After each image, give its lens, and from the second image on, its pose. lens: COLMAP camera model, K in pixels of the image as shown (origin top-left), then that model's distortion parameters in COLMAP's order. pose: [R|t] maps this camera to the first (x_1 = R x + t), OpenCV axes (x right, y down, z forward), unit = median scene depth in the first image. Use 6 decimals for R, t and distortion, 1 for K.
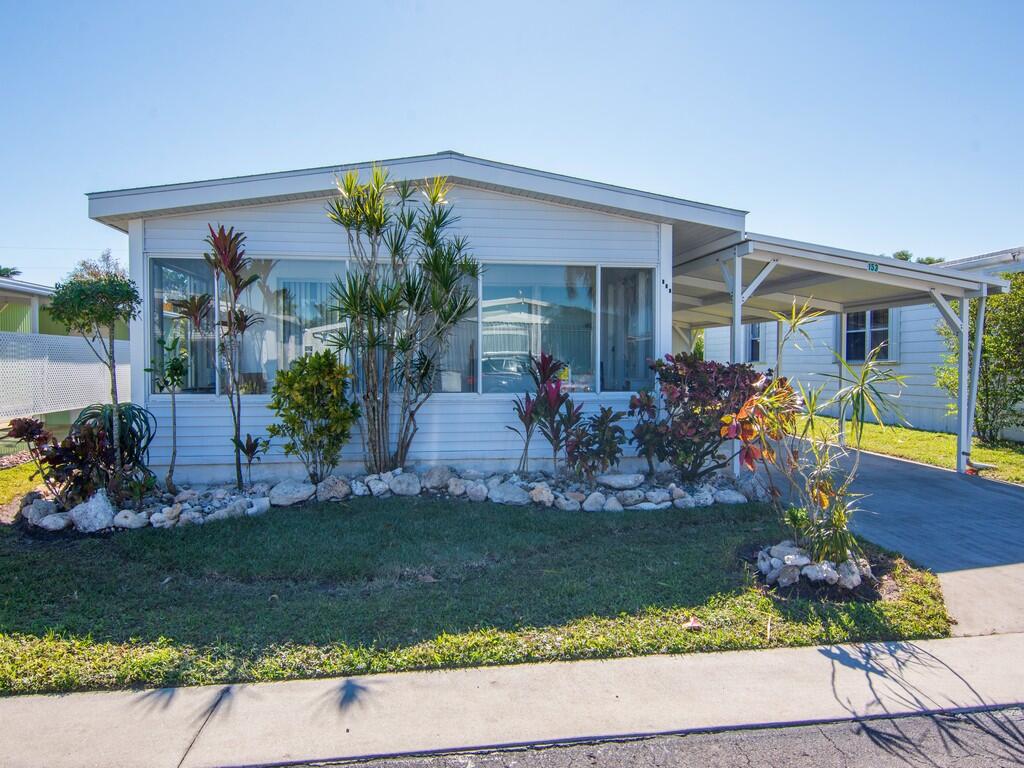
lens RADIAL K [[674.7, 0, 512.0], [0, 674.7, 384.0], [0, 0, 1]] dist [-0.003669, -0.002198]
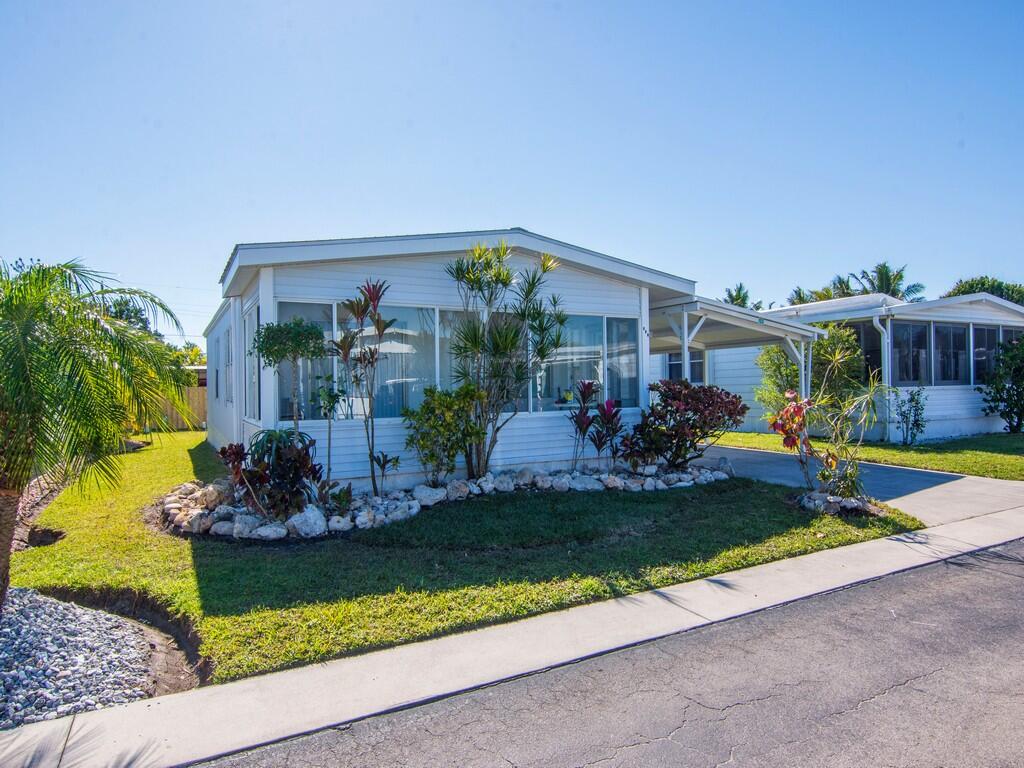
lens RADIAL K [[625.8, 0, 512.0], [0, 625.8, 384.0], [0, 0, 1]] dist [-0.004587, -0.001685]
pose [[0.935228, -0.014773, 0.353737, -0.584411], [0.029247, 0.998938, -0.035606, 0.002251], [-0.352835, 0.043645, 0.934667, -0.131698]]
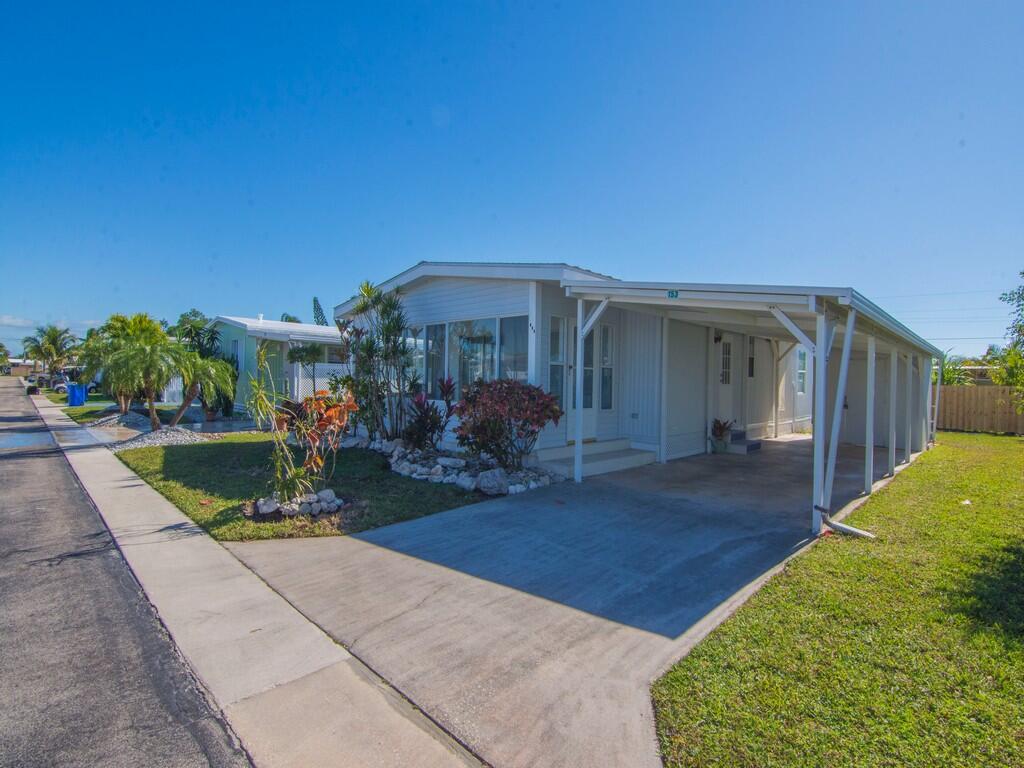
lens RADIAL K [[497.5, 0, 512.0], [0, 497.5, 384.0], [0, 0, 1]] dist [-0.000928, -0.000096]
pose [[0.603231, 0.025546, -0.797157, 1.178983], [-0.041807, 0.999126, 0.000381, -0.037835], [0.796470, 0.033097, 0.603772, 0.446241]]
